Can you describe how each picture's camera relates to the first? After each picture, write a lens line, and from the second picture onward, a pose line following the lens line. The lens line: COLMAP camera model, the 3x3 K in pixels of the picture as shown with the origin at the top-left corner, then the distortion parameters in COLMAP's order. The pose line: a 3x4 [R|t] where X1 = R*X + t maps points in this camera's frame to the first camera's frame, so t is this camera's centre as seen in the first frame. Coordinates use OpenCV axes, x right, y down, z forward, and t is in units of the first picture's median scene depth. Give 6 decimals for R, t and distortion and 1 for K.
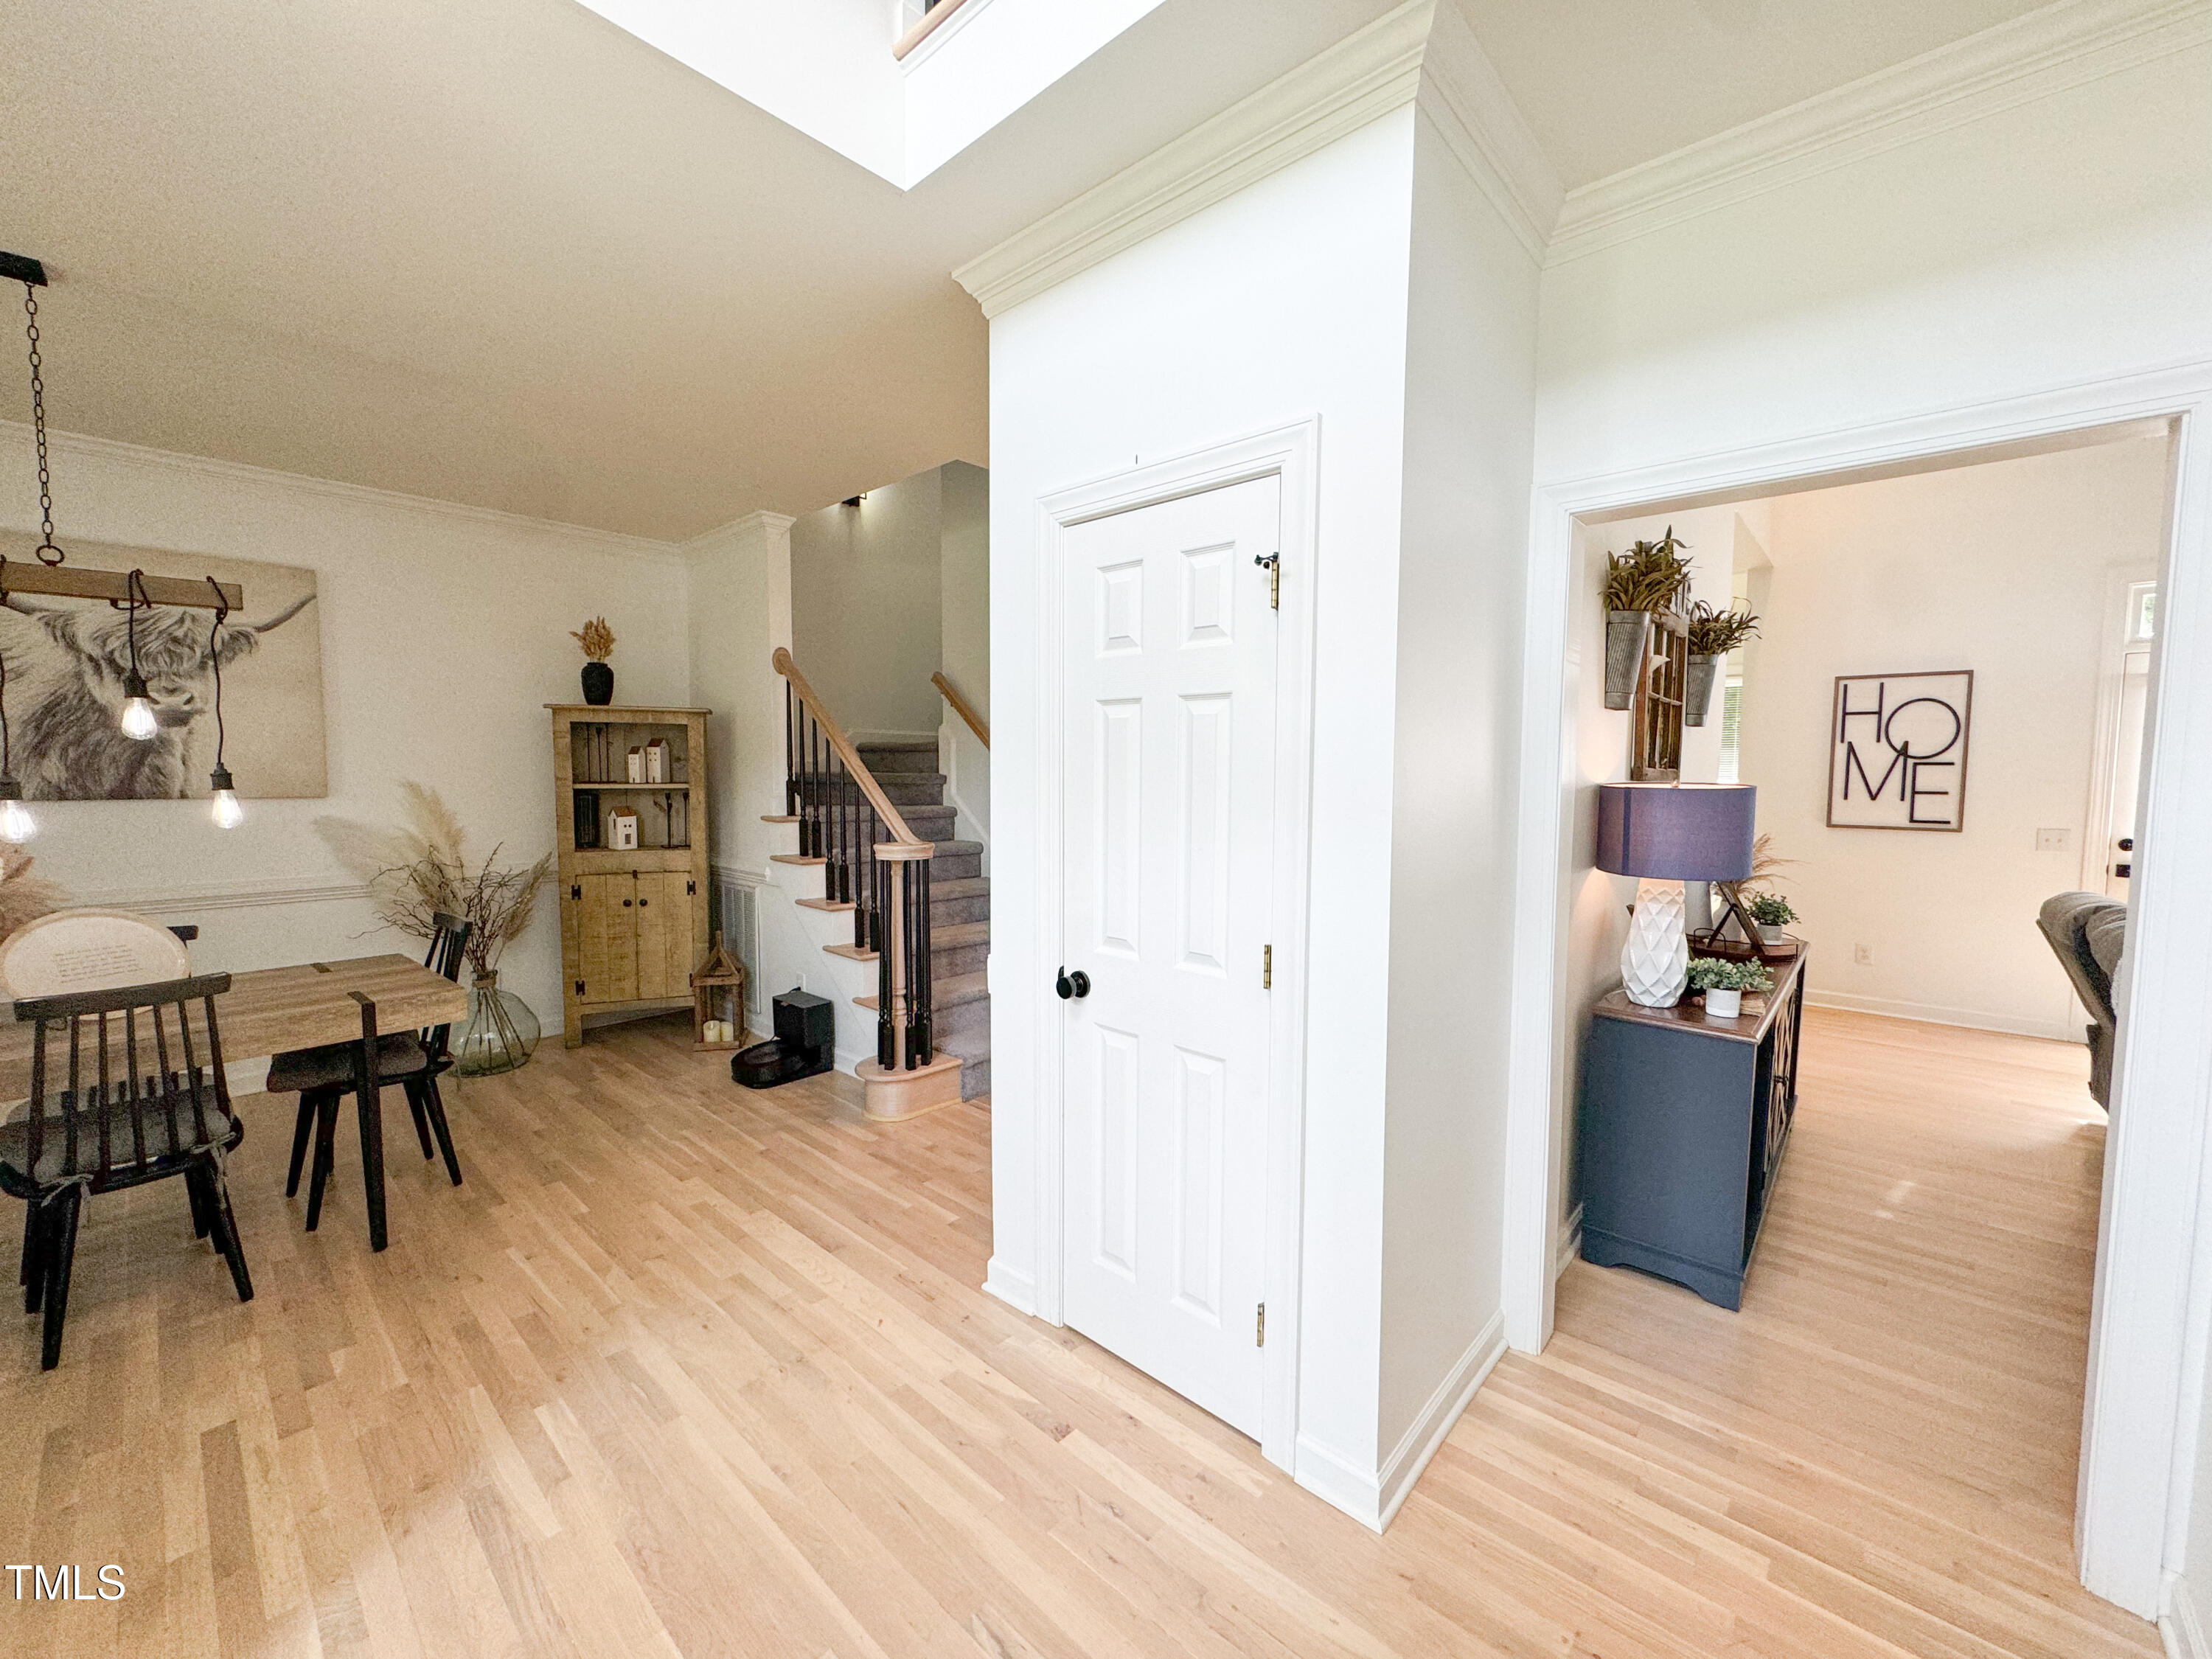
lens RADIAL K [[882.9, 0, 1108.8], [0, 882.9, 826.9], [0, 0, 1]] dist [-0.001976, -0.000275]
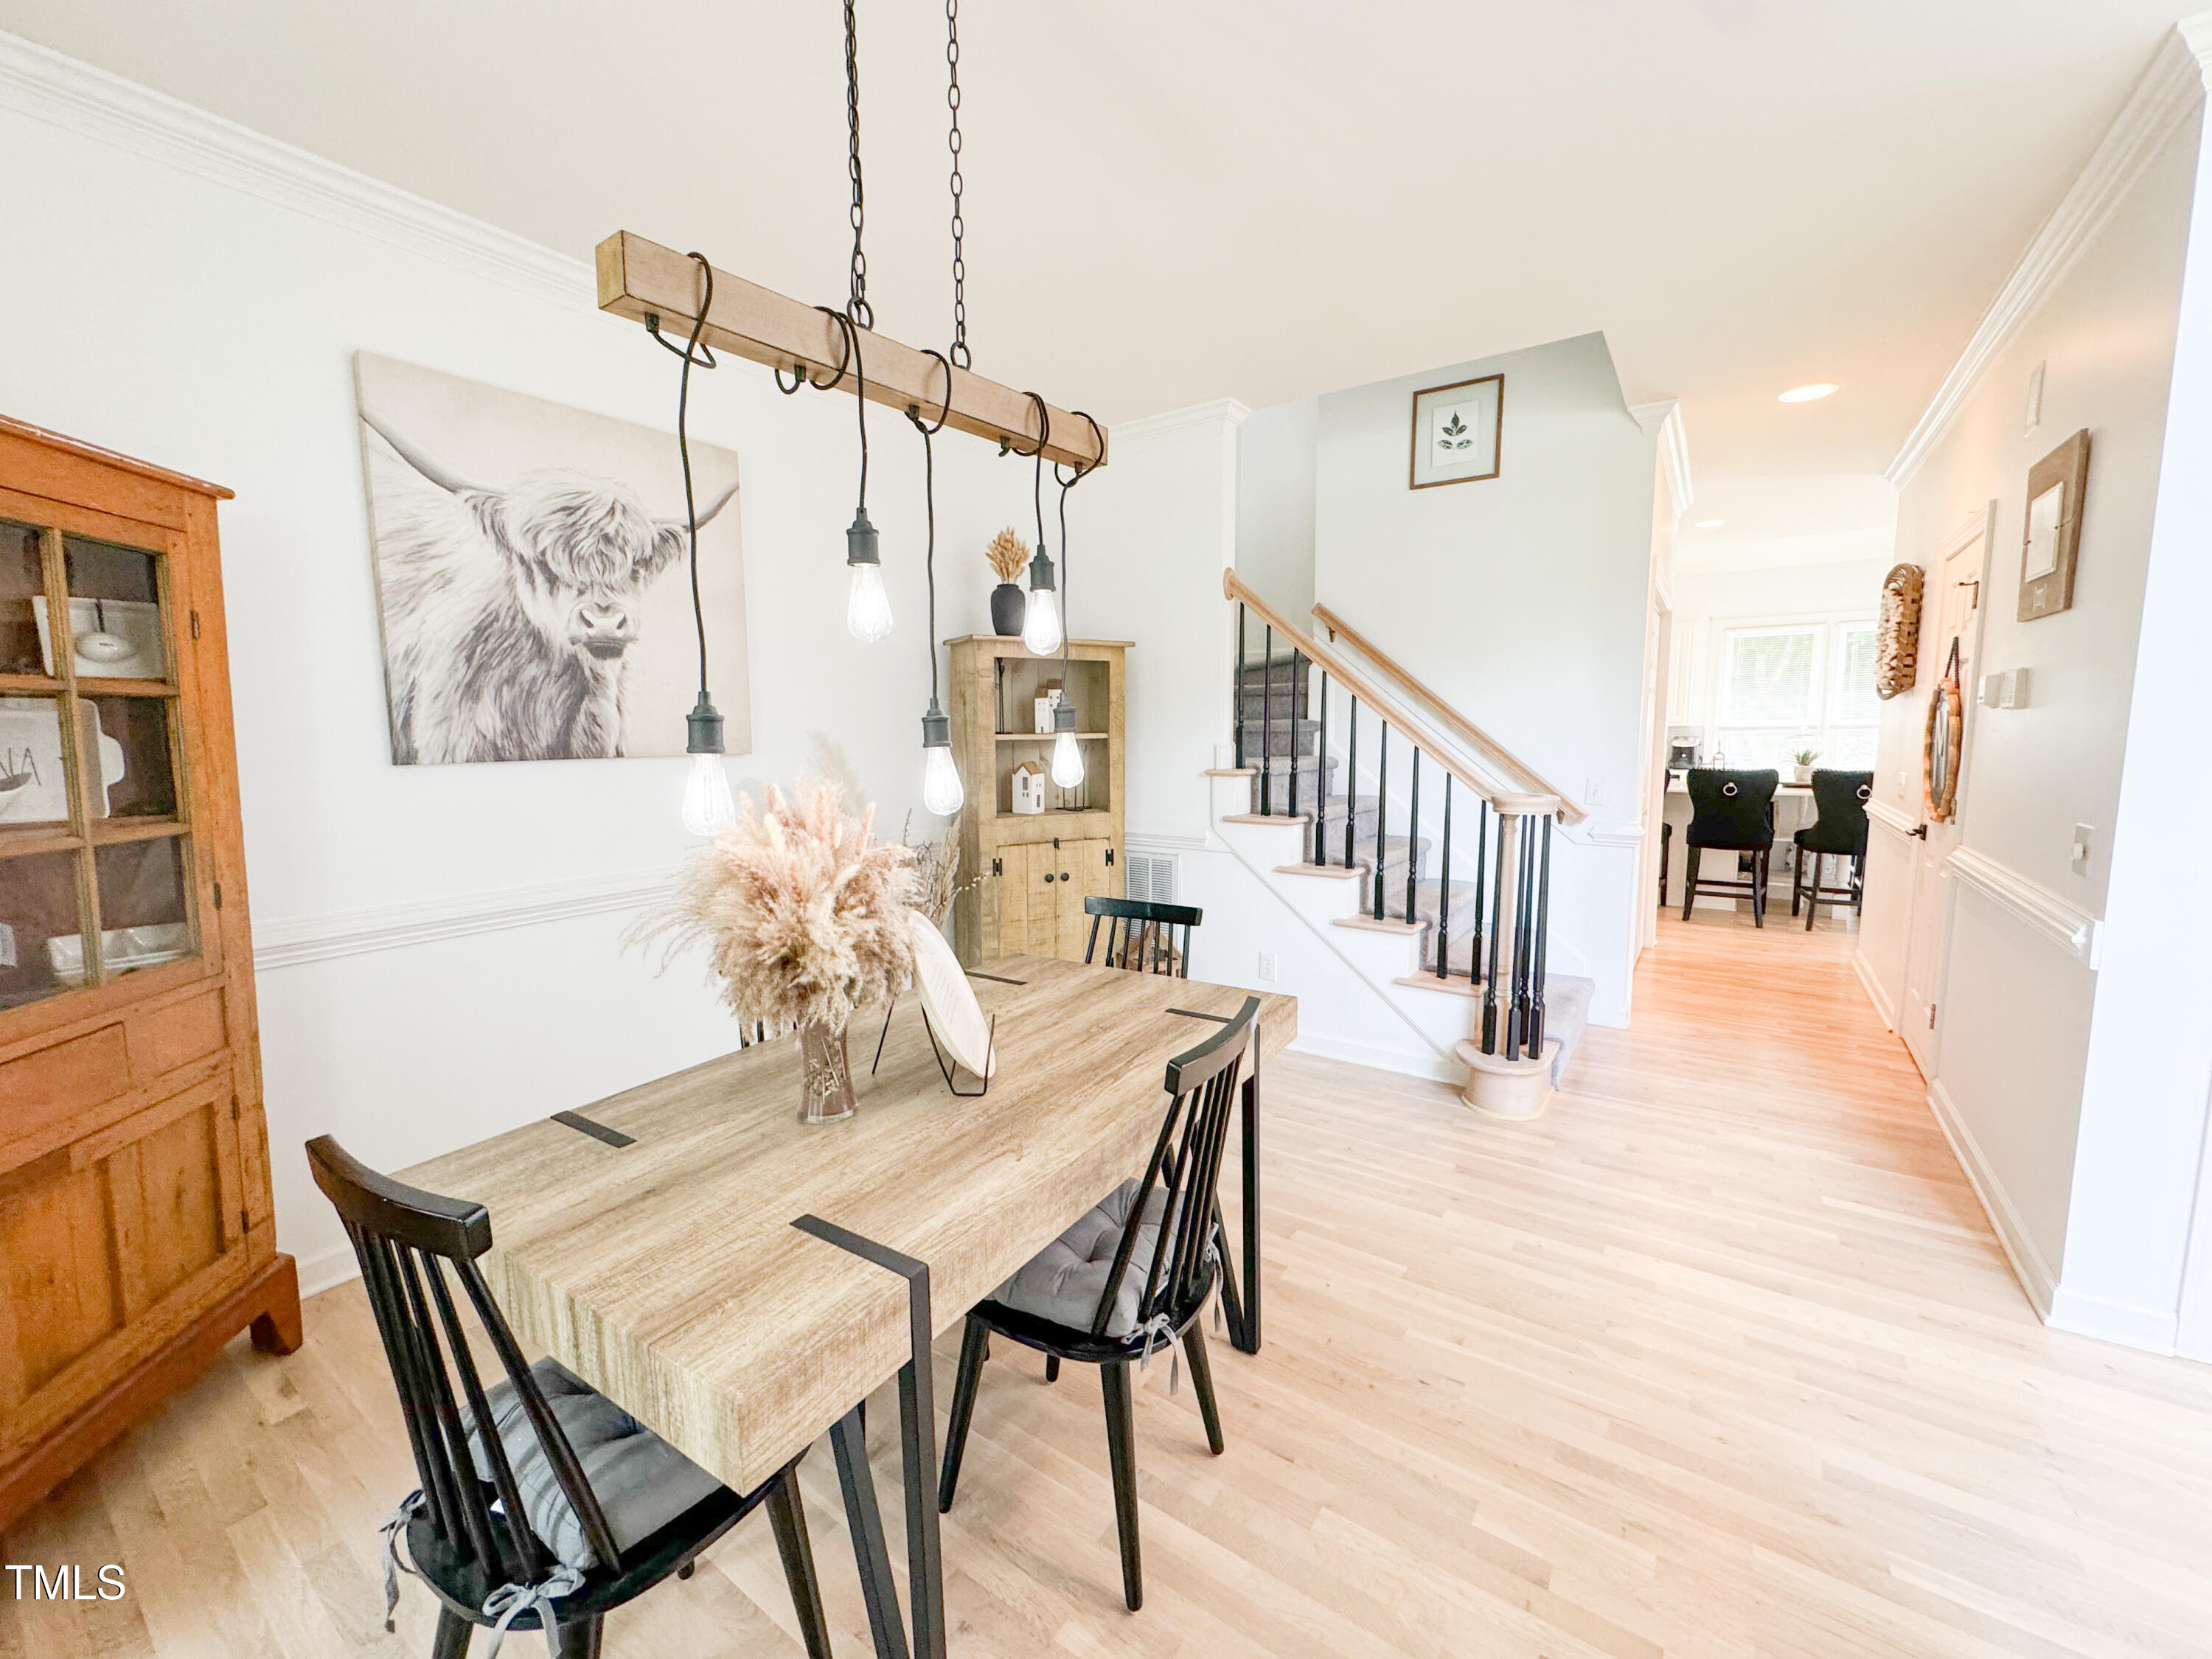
lens RADIAL K [[882.9, 0, 1104.7], [0, 882.9, 826.4], [0, 0, 1]] dist [-0.001976, -0.000275]
pose [[0.991641, -0.028999, 0.125726, -0.763558], [0.023288, 0.998639, 0.046658, 0.000236], [-0.126908, -0.043340, 0.990967, 0.220918]]
